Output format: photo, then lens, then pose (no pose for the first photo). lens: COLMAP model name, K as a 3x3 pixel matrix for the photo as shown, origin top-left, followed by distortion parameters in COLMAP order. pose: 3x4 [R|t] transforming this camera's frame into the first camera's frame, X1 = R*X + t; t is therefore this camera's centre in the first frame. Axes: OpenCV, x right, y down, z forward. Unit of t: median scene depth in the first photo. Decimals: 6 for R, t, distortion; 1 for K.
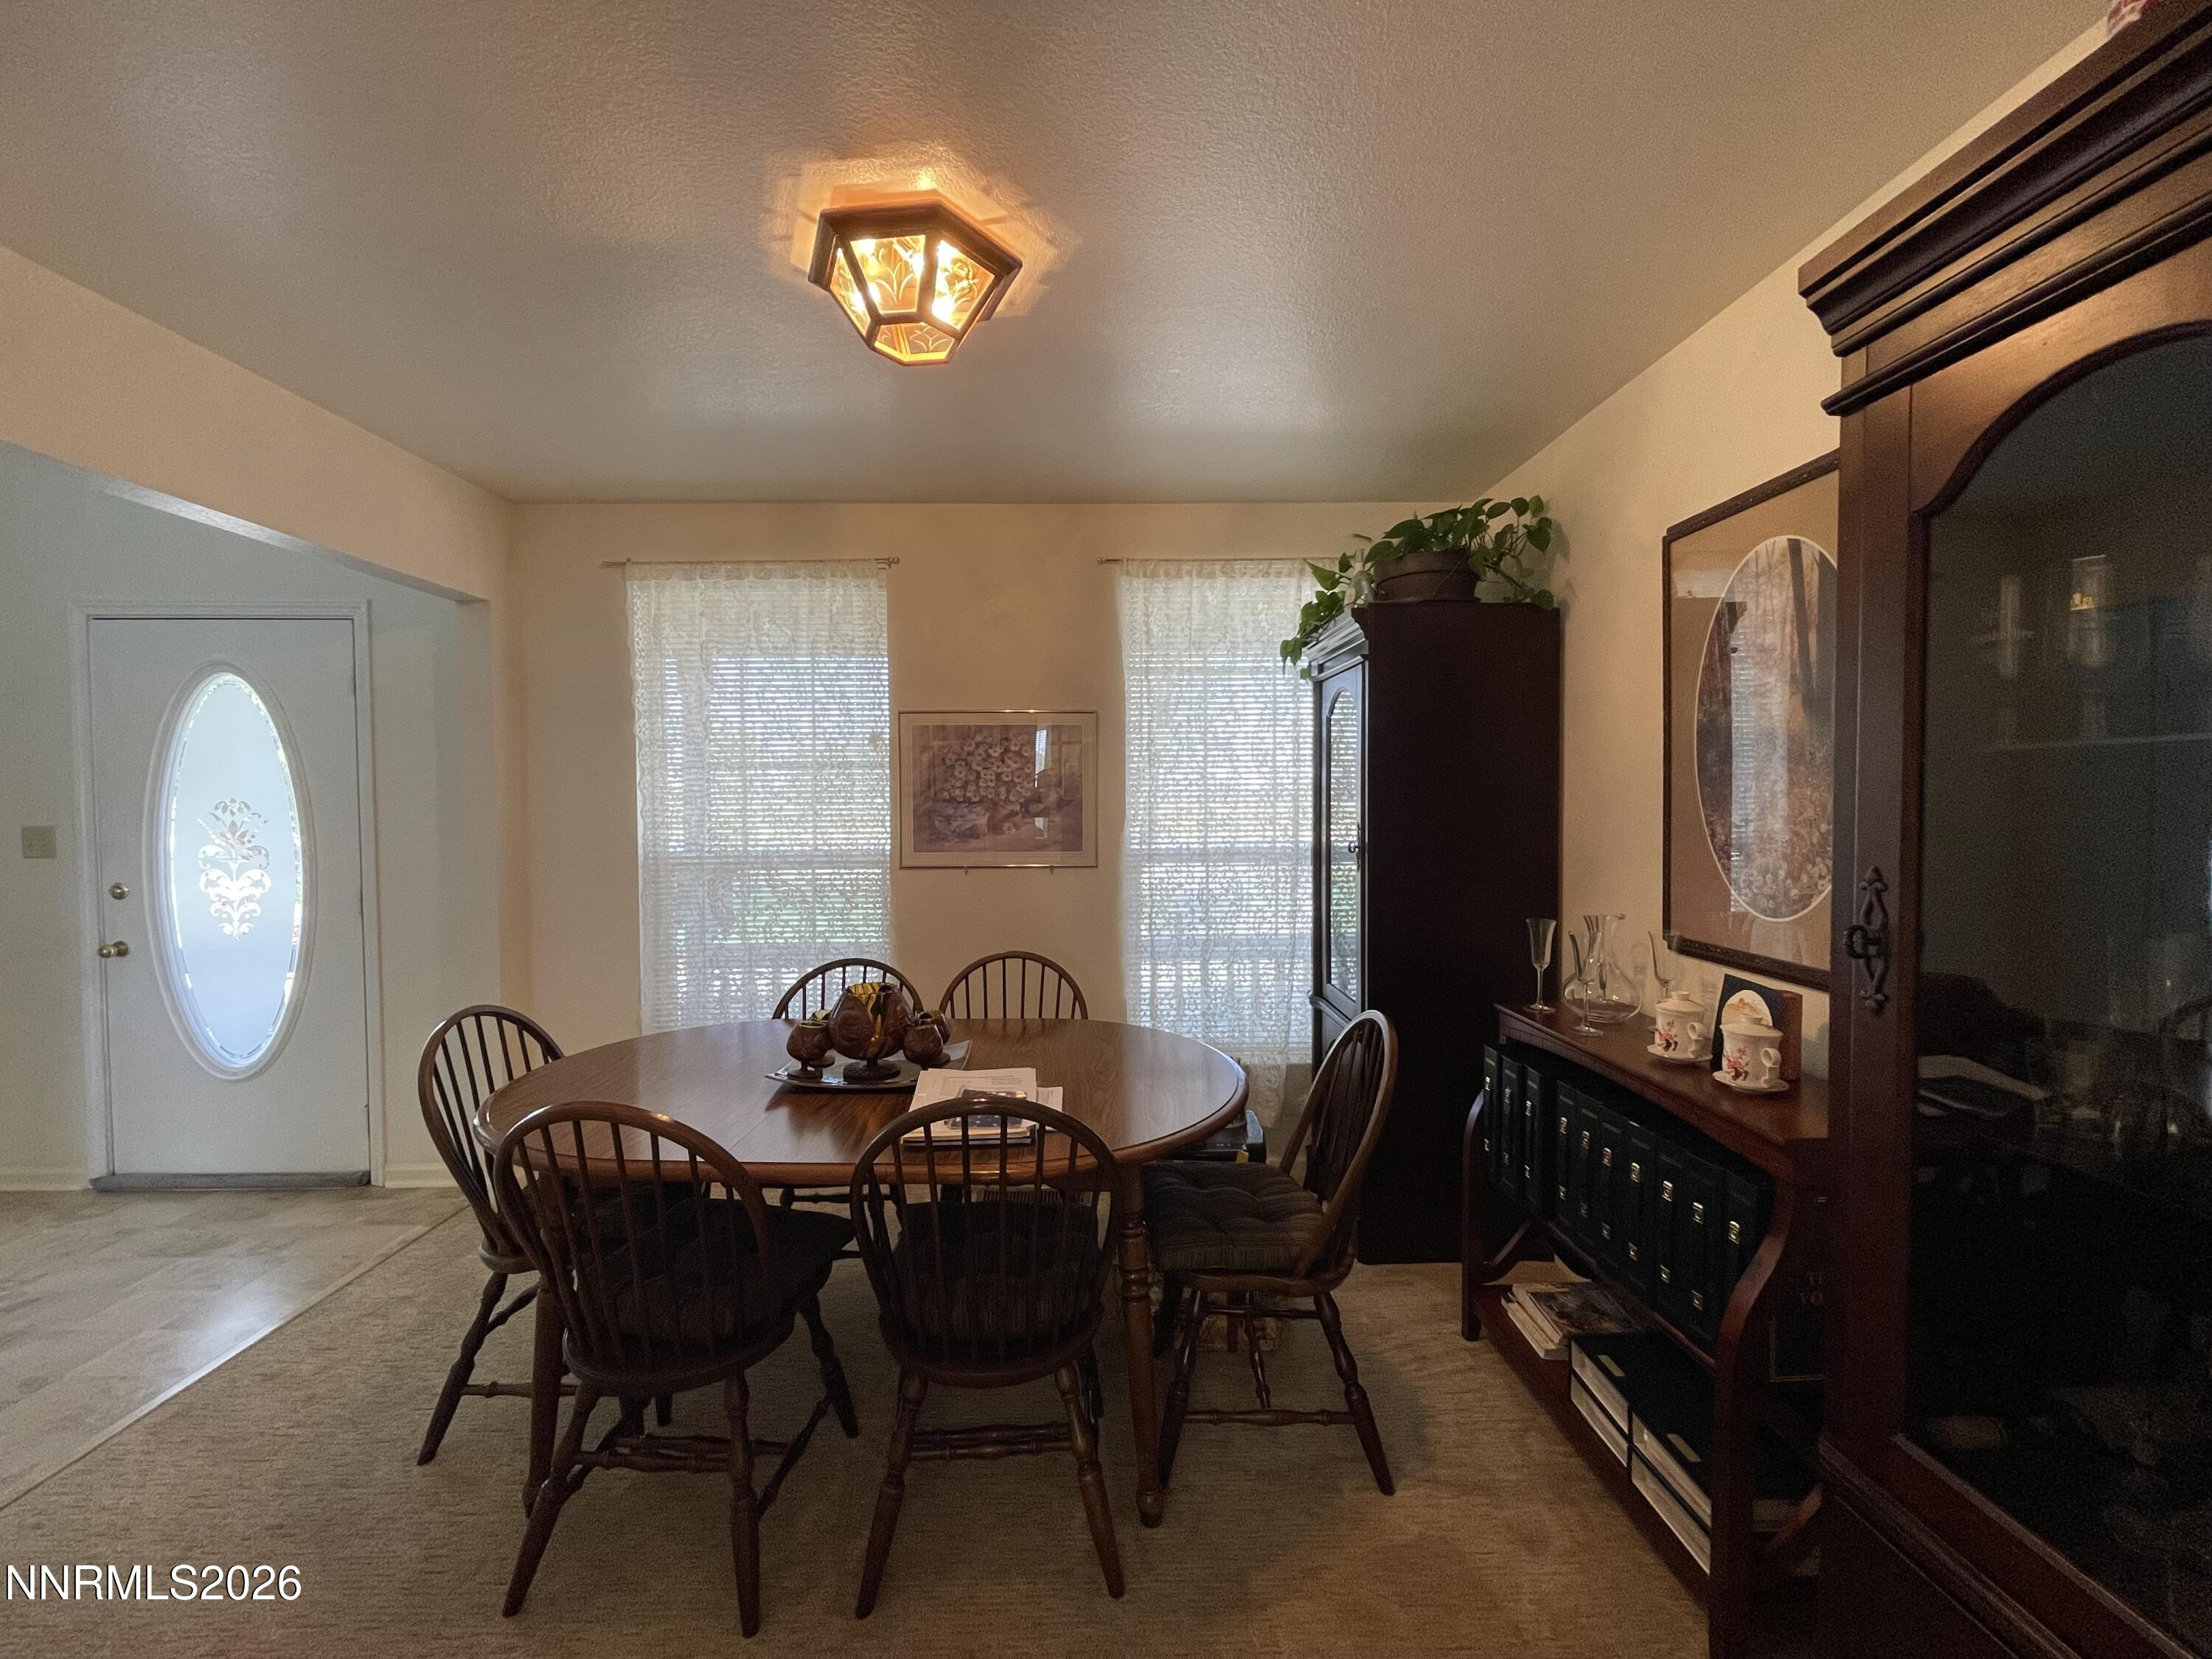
lens RADIAL K [[901.6, 0, 1106.0], [0, 901.6, 829.5], [0, 0, 1]] dist [-0.000215, 0.000418]
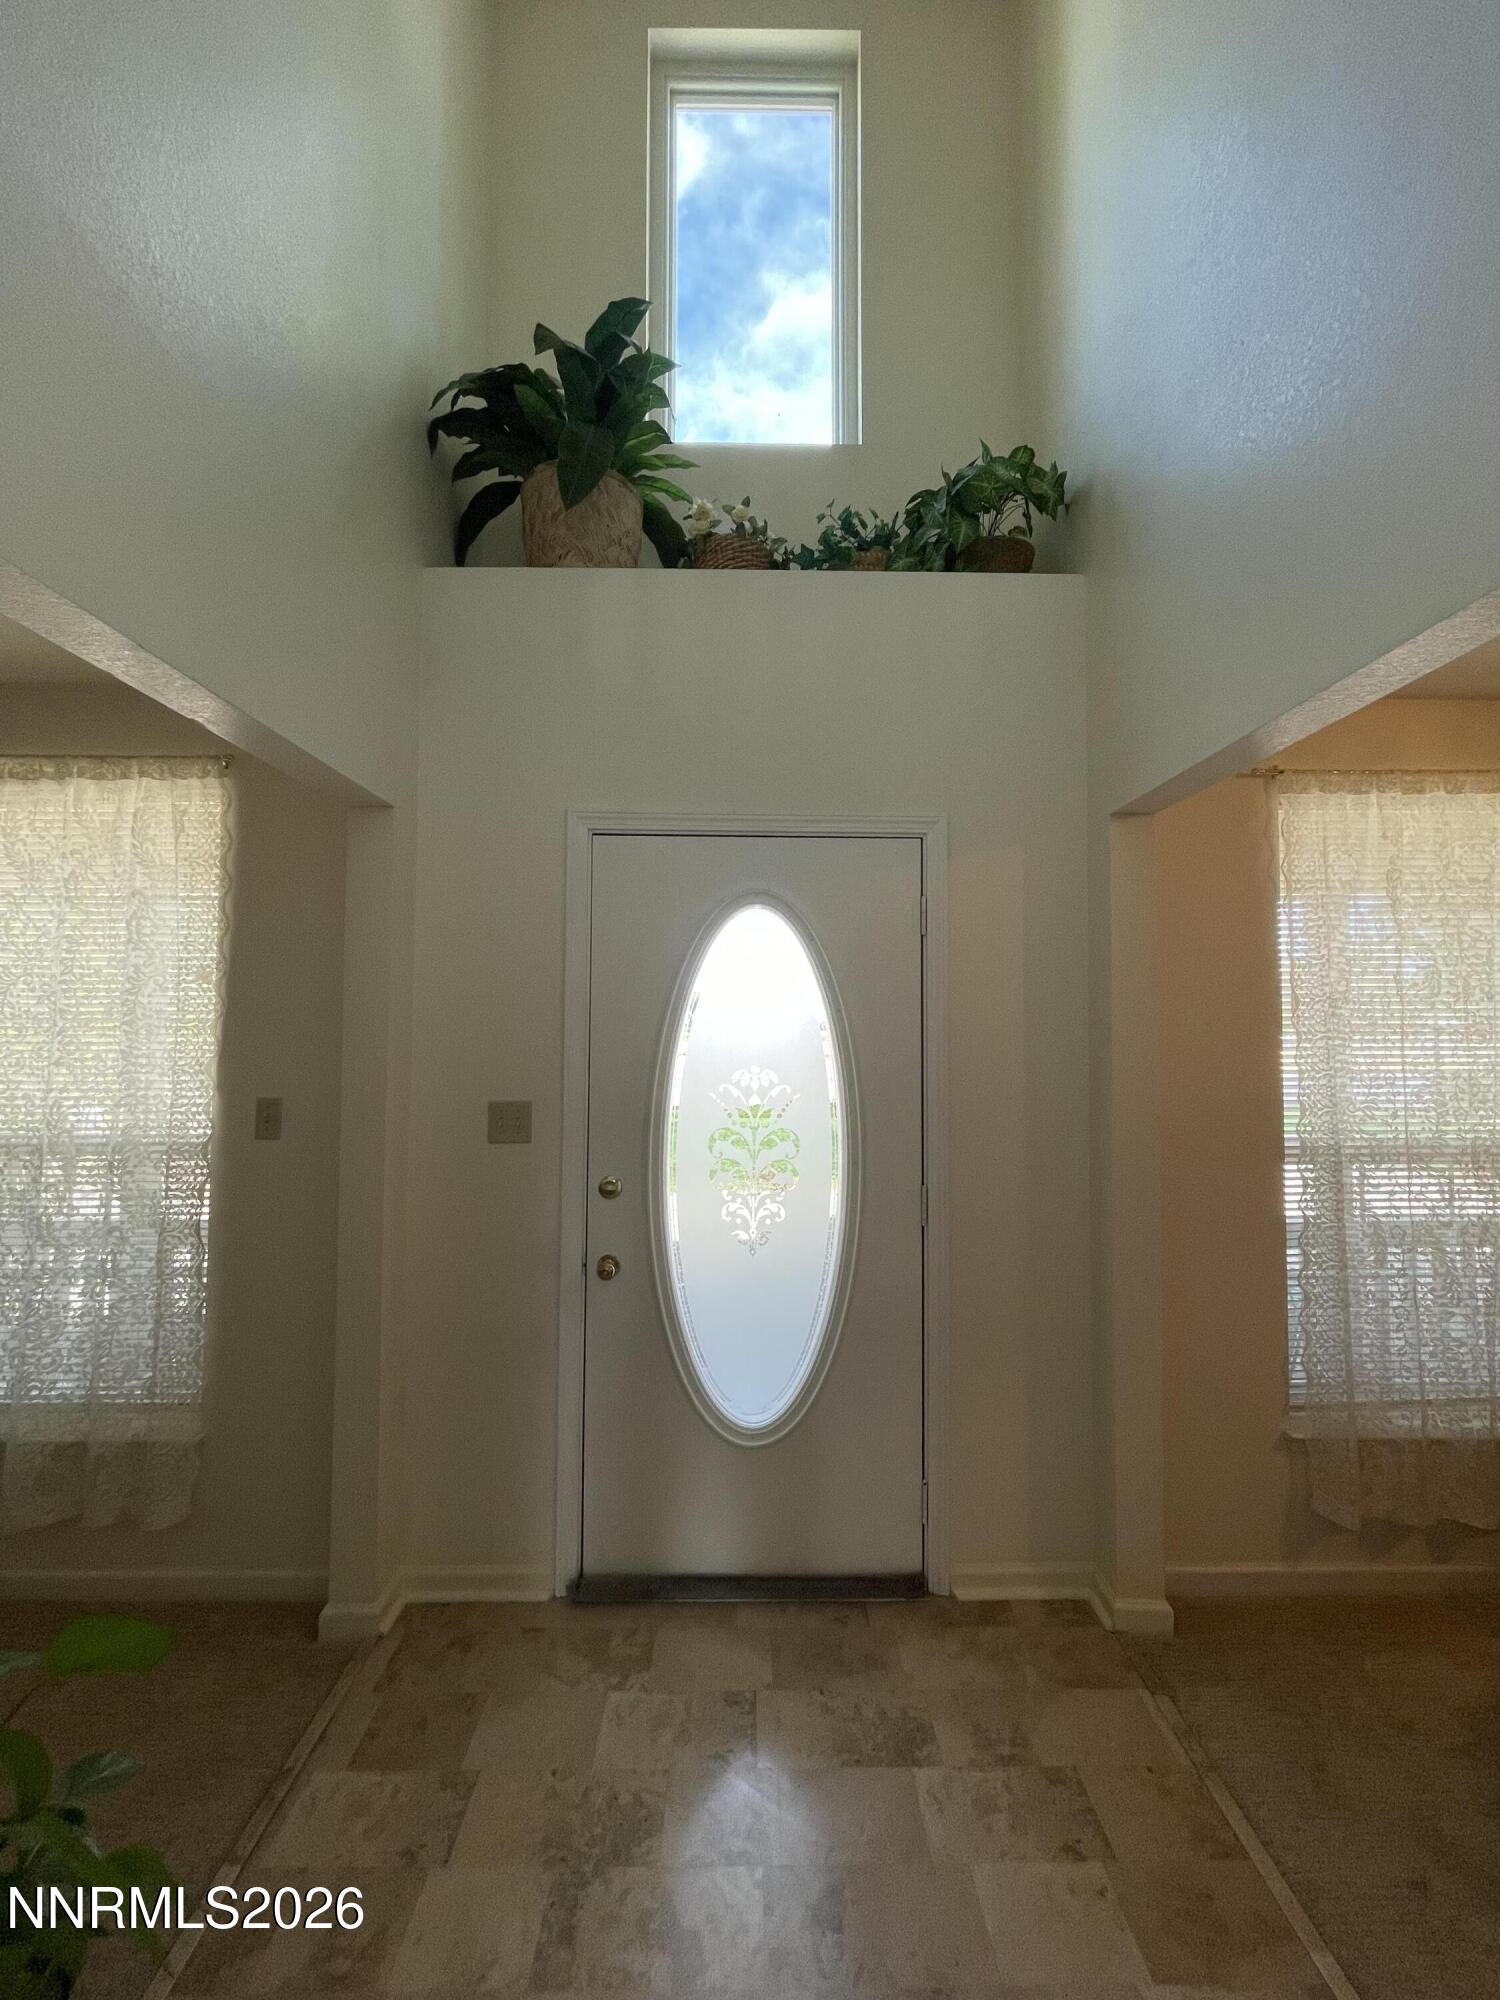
lens RADIAL K [[815.2, 0, 750.0], [0, 815.2, 1000.0], [0, 0, 1]] dist [-0.000215, 0.000418]
pose [[0.999840, 0.014128, -0.010991, -0.969108], [-0.014702, 0.998430, -0.054043, -0.053748], [0.010210, 0.054196, 0.998478, 0.304123]]
